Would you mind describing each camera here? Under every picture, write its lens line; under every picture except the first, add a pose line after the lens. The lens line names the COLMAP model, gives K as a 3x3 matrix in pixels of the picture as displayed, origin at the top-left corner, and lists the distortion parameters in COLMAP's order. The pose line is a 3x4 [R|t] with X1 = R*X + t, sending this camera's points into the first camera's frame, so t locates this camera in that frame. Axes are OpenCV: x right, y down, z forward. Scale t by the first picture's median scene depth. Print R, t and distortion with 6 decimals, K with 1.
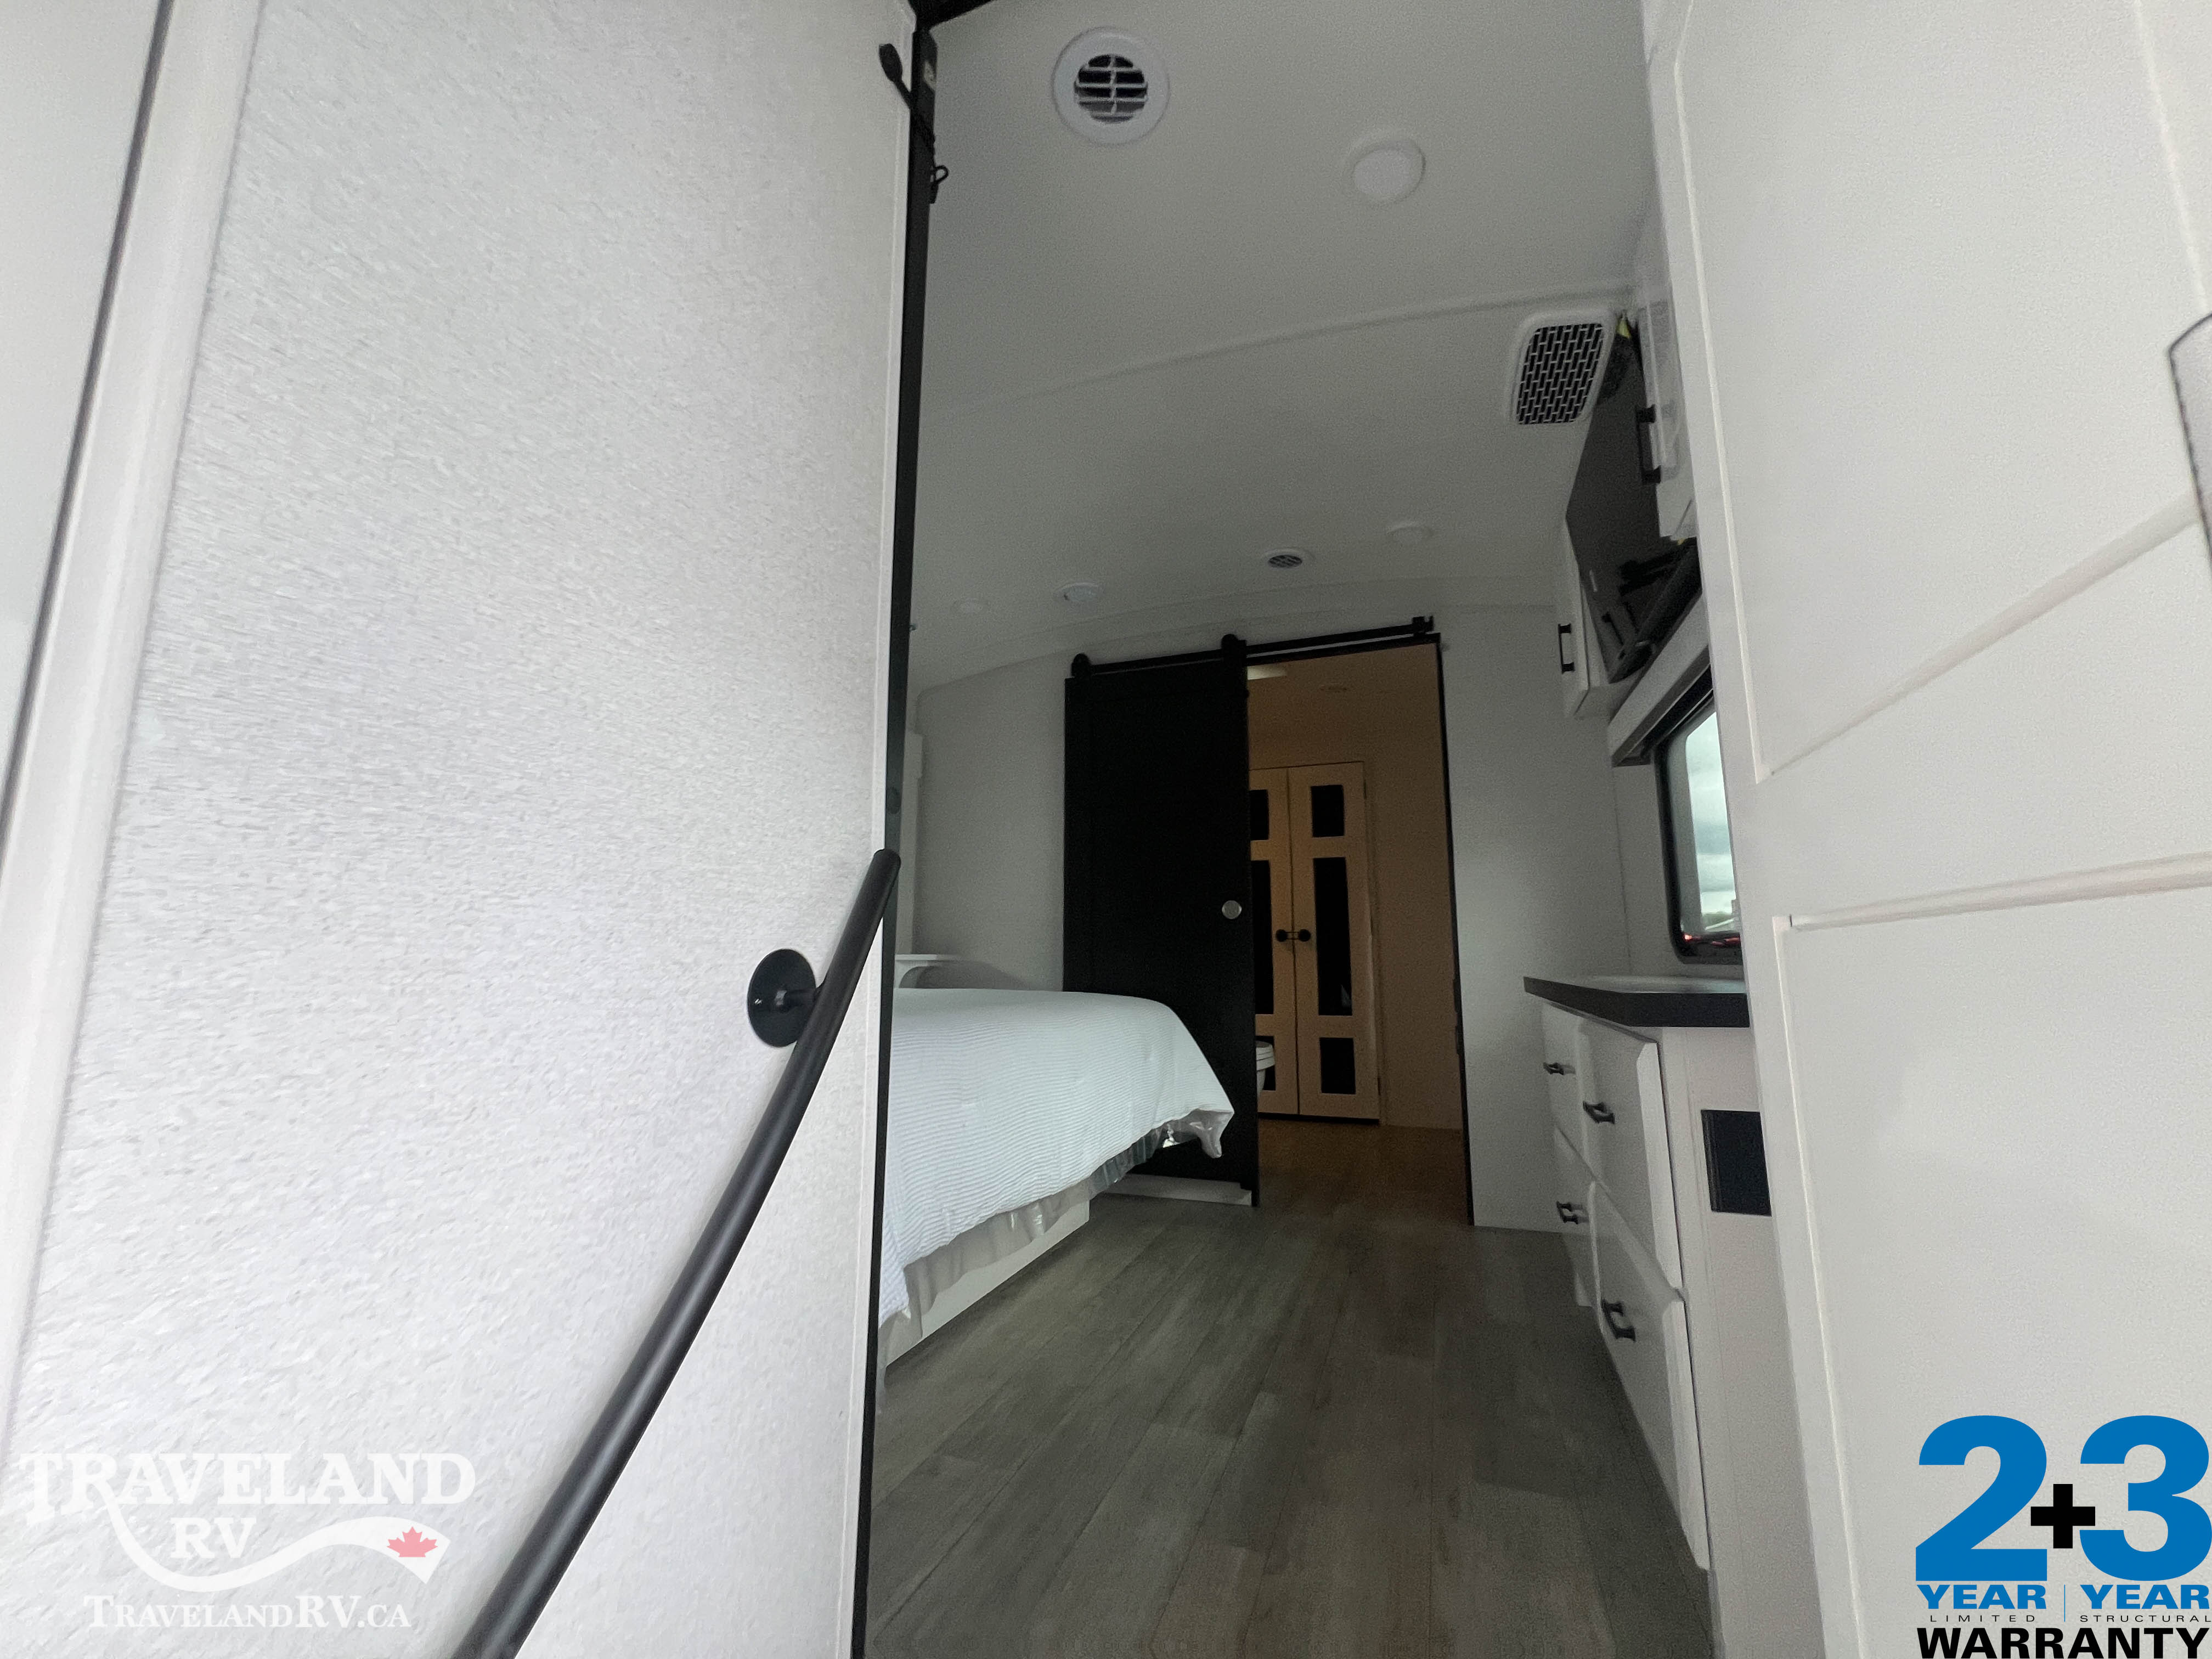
lens RADIAL K [[893.7, 0, 1100.3], [0, 893.7, 824.5], [0, 0, 1]] dist [0.000468, 0.000262]
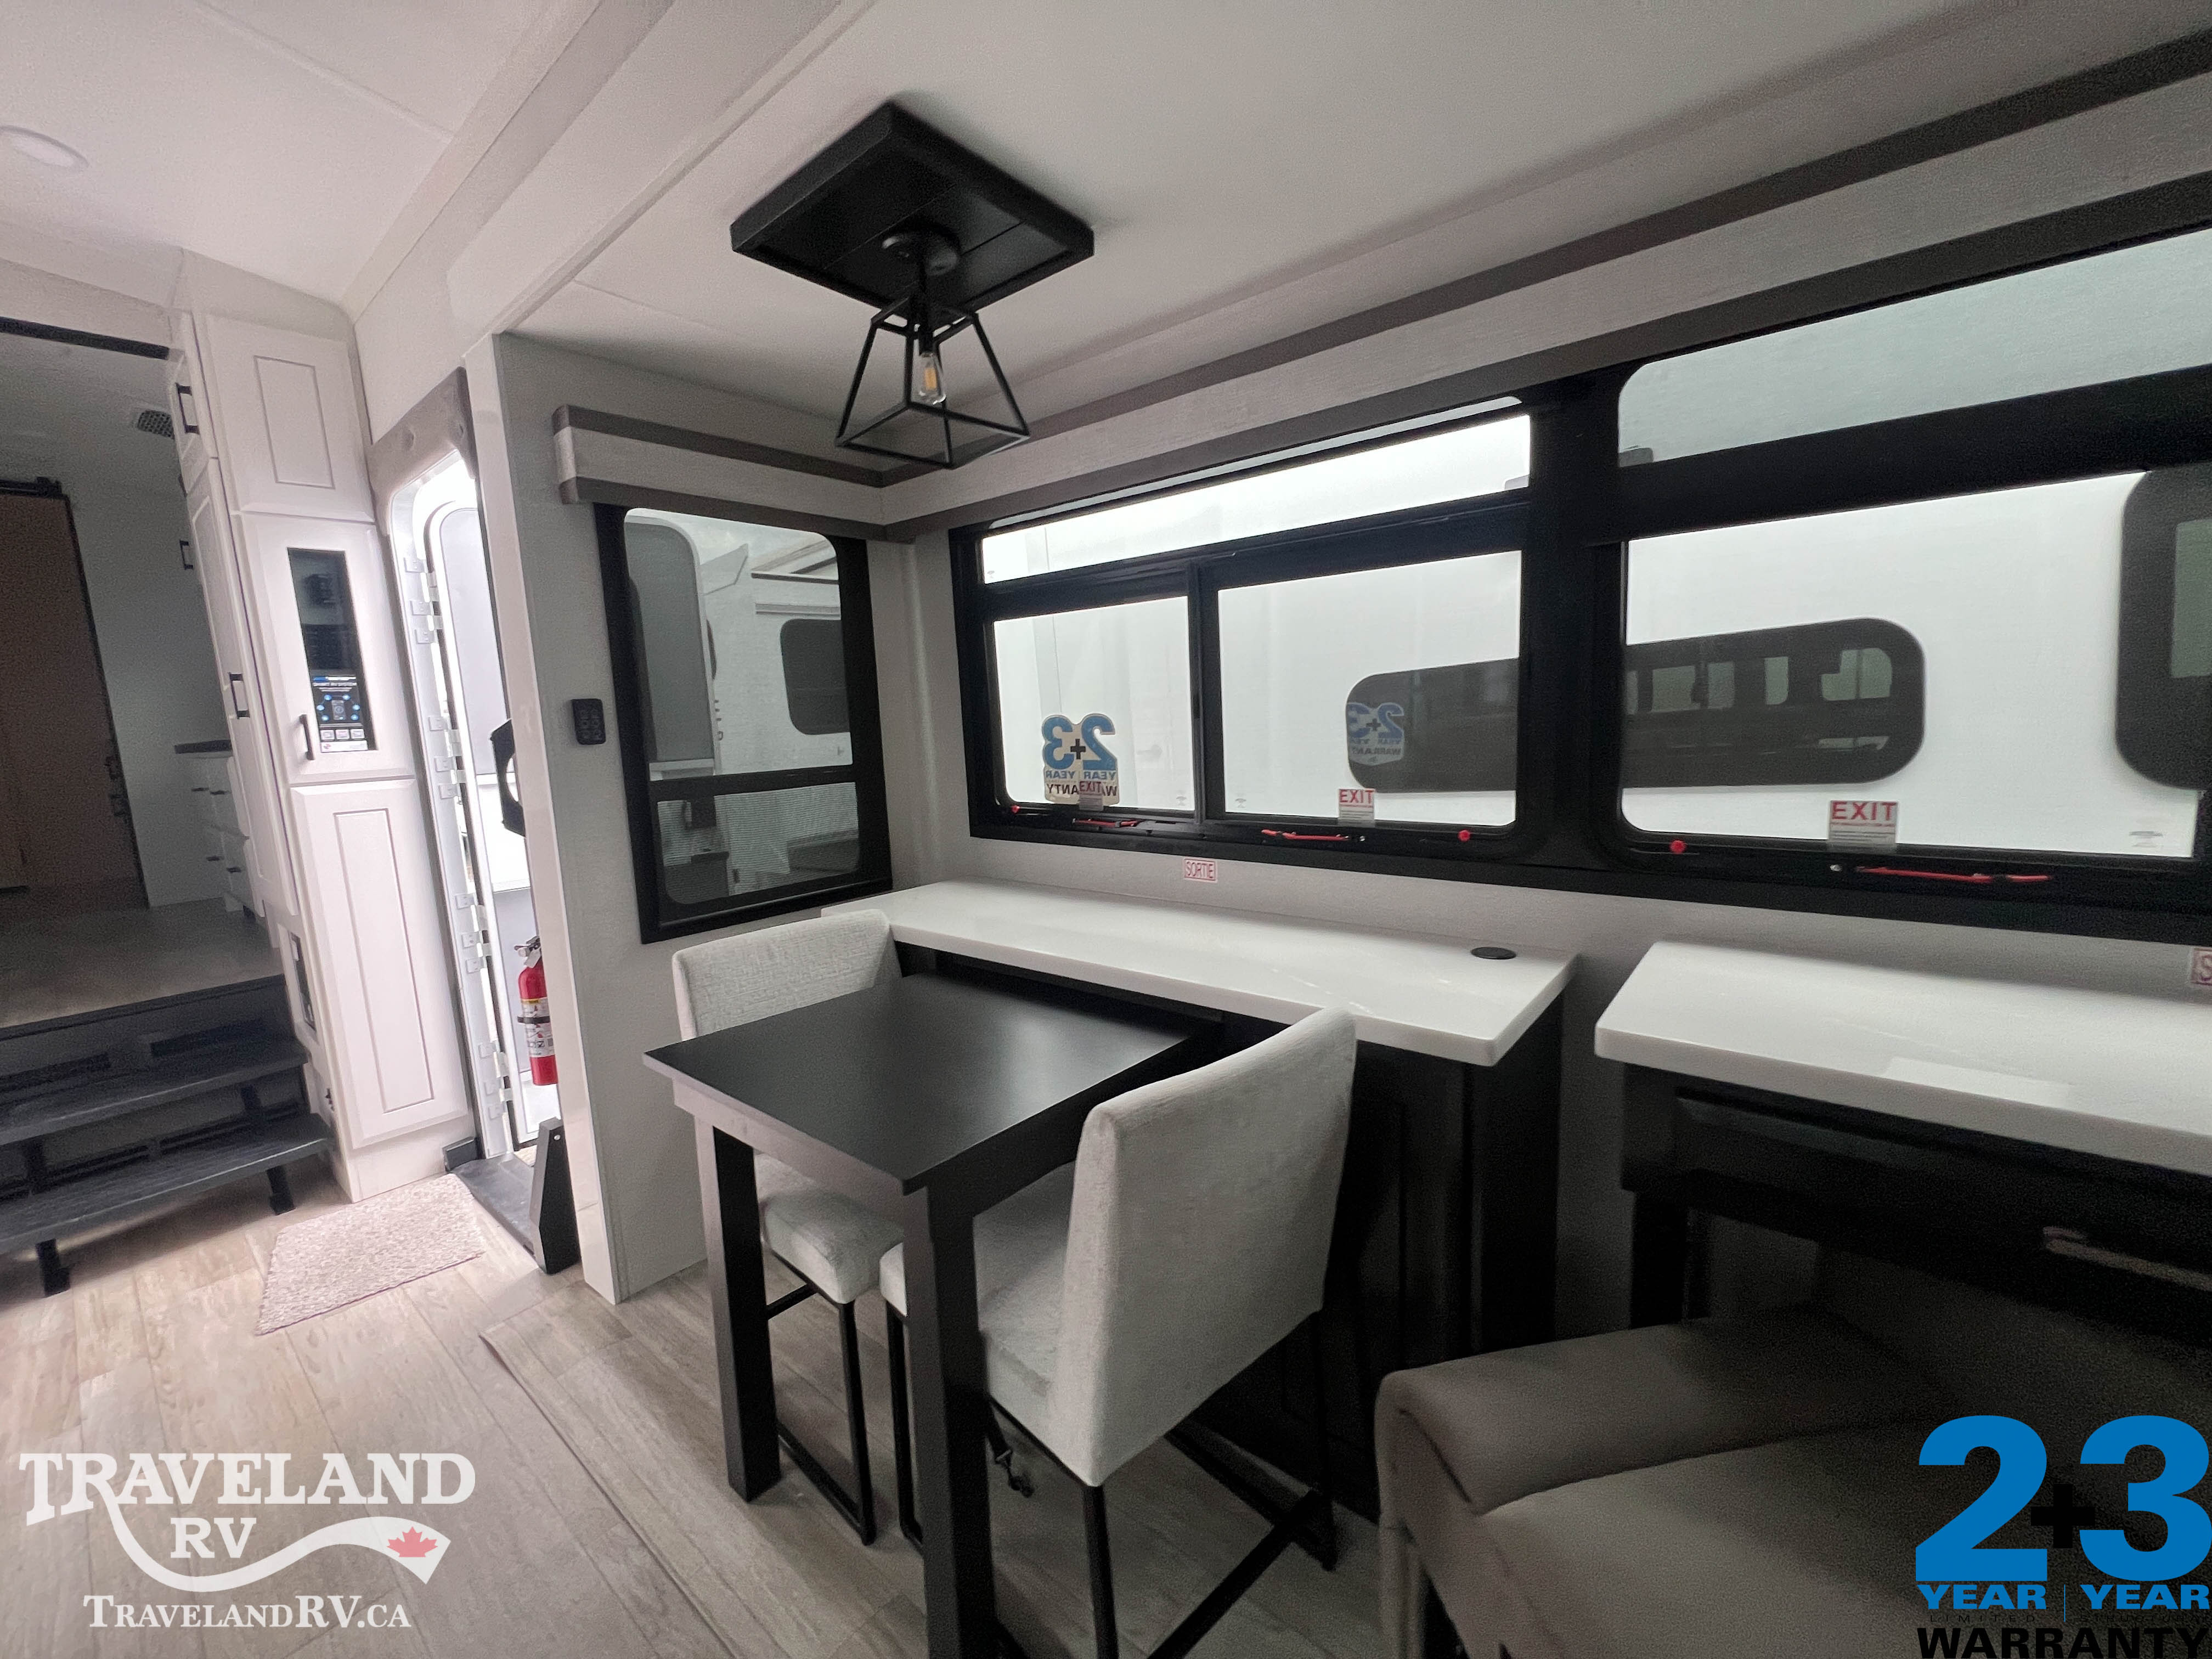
lens RADIAL K [[877.4, 0, 1105.2], [0, 877.4, 827.5], [0, 0, 1]] dist [-0.002748, -0.000226]
pose [[0.318267, -0.143795, 0.937032, -0.372079], [-0.093604, 0.978833, 0.182003, -0.099432], [-0.943369, -0.145635, 0.298071, -0.811188]]
